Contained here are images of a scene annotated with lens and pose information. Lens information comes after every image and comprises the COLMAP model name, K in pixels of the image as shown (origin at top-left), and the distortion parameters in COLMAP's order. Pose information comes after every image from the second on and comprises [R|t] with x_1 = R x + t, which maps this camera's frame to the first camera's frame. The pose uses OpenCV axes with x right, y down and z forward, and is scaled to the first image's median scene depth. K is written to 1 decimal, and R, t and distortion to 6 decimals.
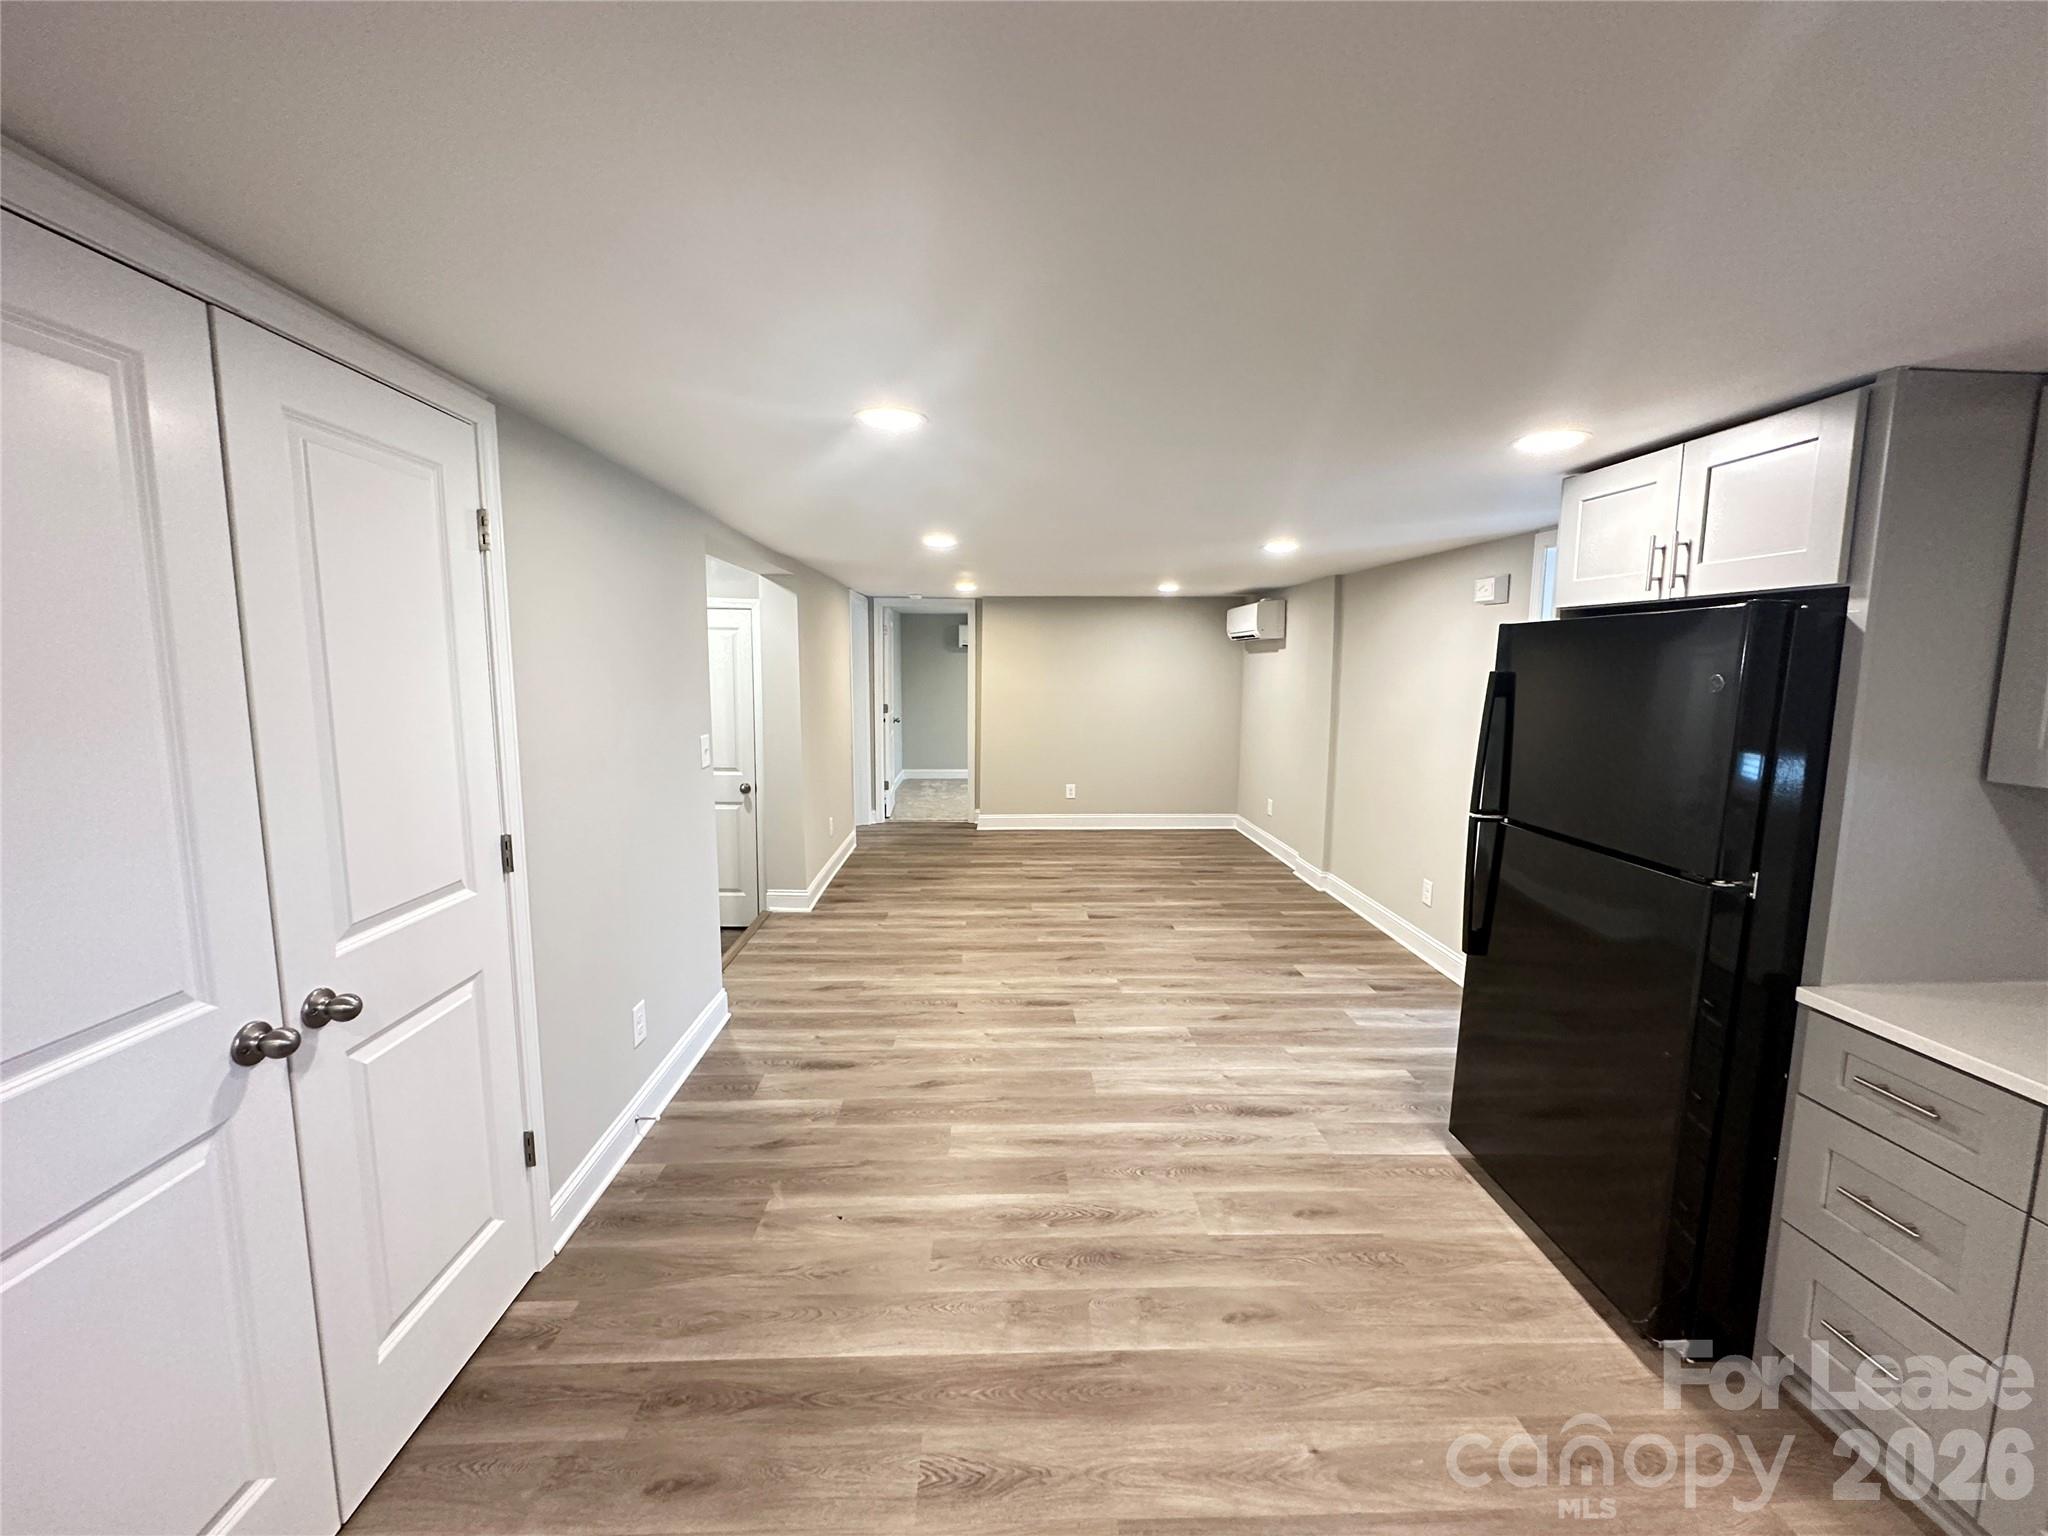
lens RADIAL K [[815.2, 0, 1025.1], [0, 815.2, 762.8], [0, 0, 1]] dist [-0.002830, 0.000099]
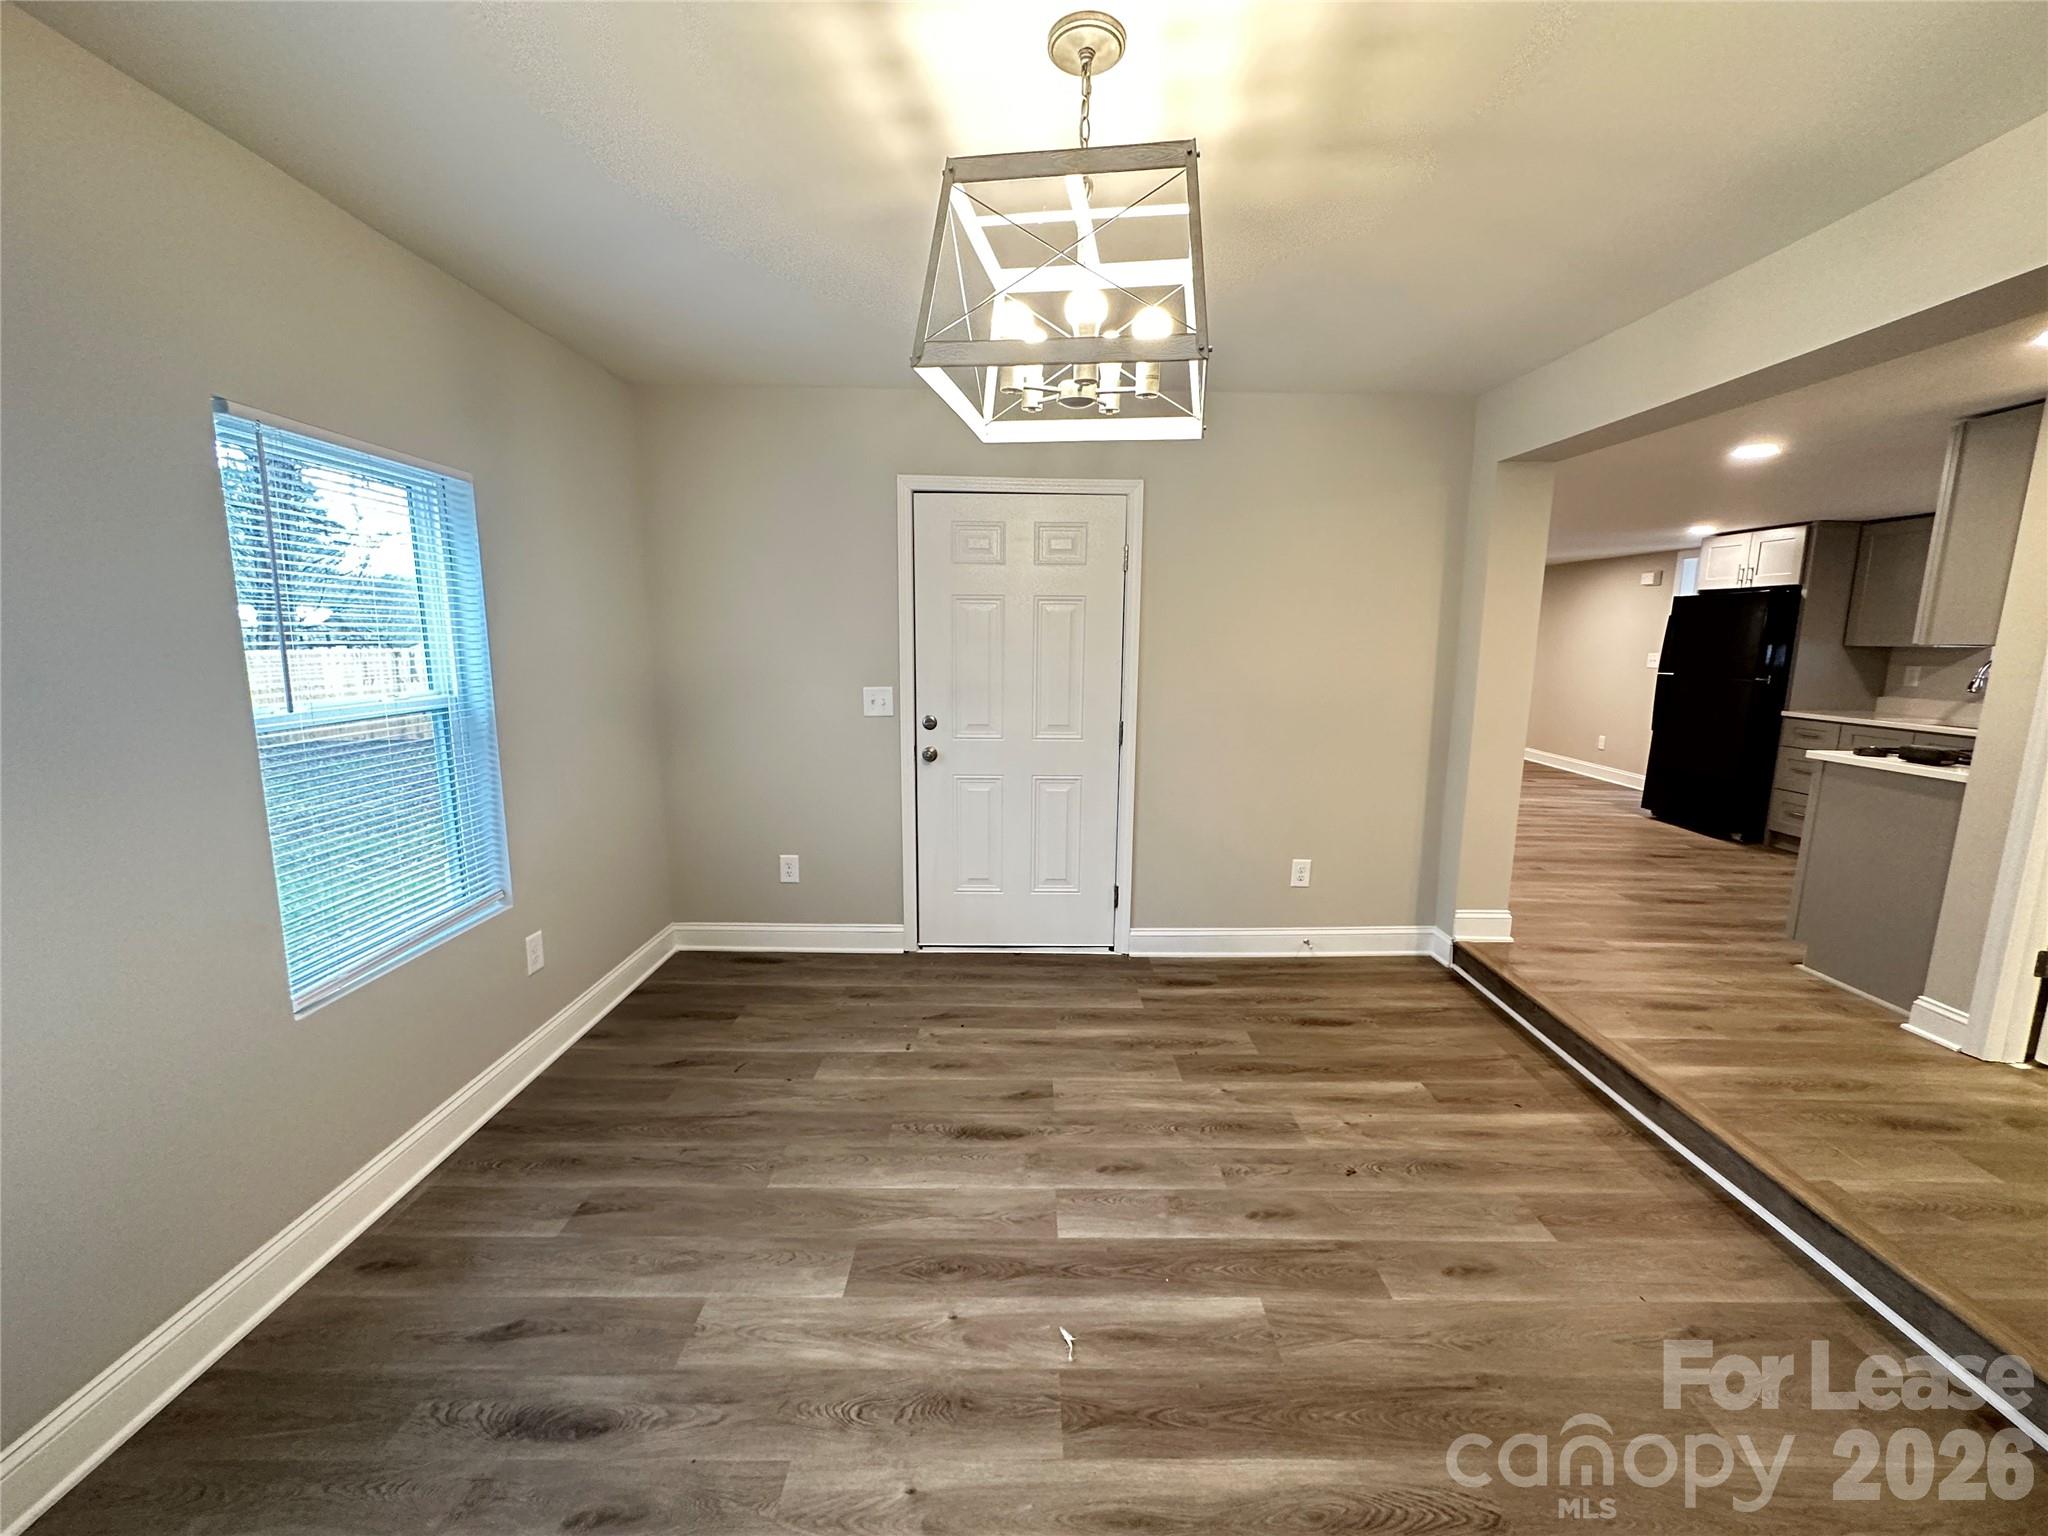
lens RADIAL K [[817.7, 0, 1026.7], [0, 817.7, 763.5], [0, 0, 1]] dist [-0.002696, -0.000400]
pose [[0.998802, 0.014017, -0.046893, -1.033260], [-0.012297, 0.999248, 0.036770, 0.222889], [0.047373, -0.036149, 0.998223, -1.305046]]
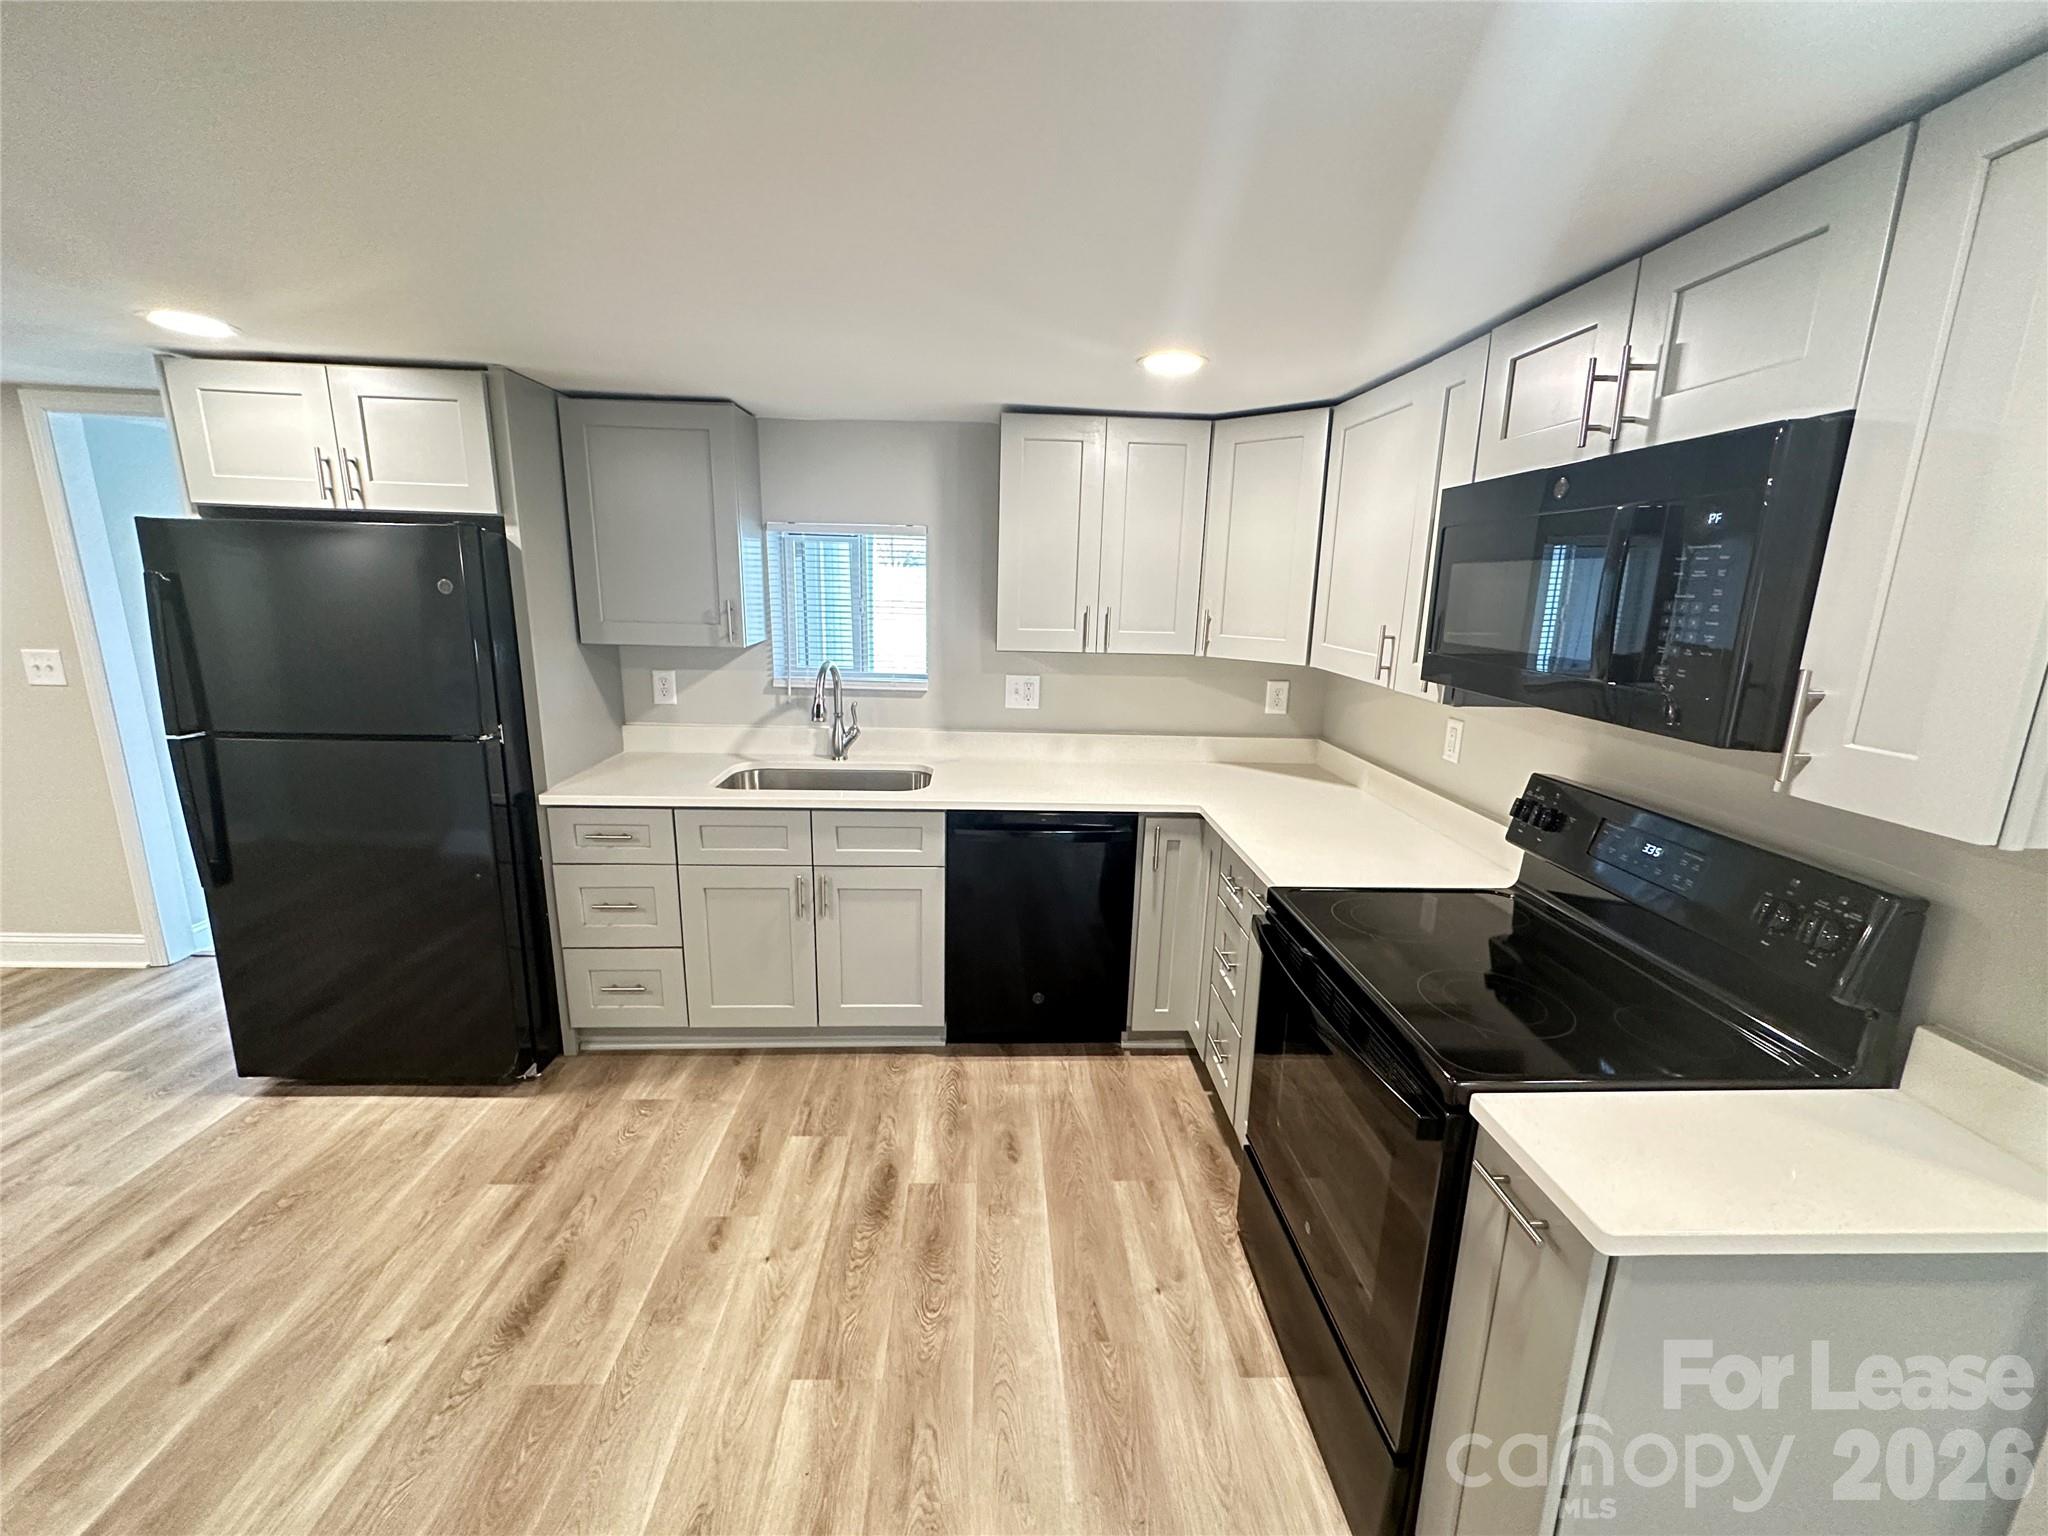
lens RADIAL K [[817.7, 0, 1026.7], [0, 817.7, 763.5], [0, 0, 1]] dist [-0.002696, -0.000400]
pose [[-0.006721, -0.229522, 0.973280, -0.268183], [0.094560, 0.968795, 0.229117, -0.019772], [-0.995496, 0.093574, 0.015192, 0.050846]]
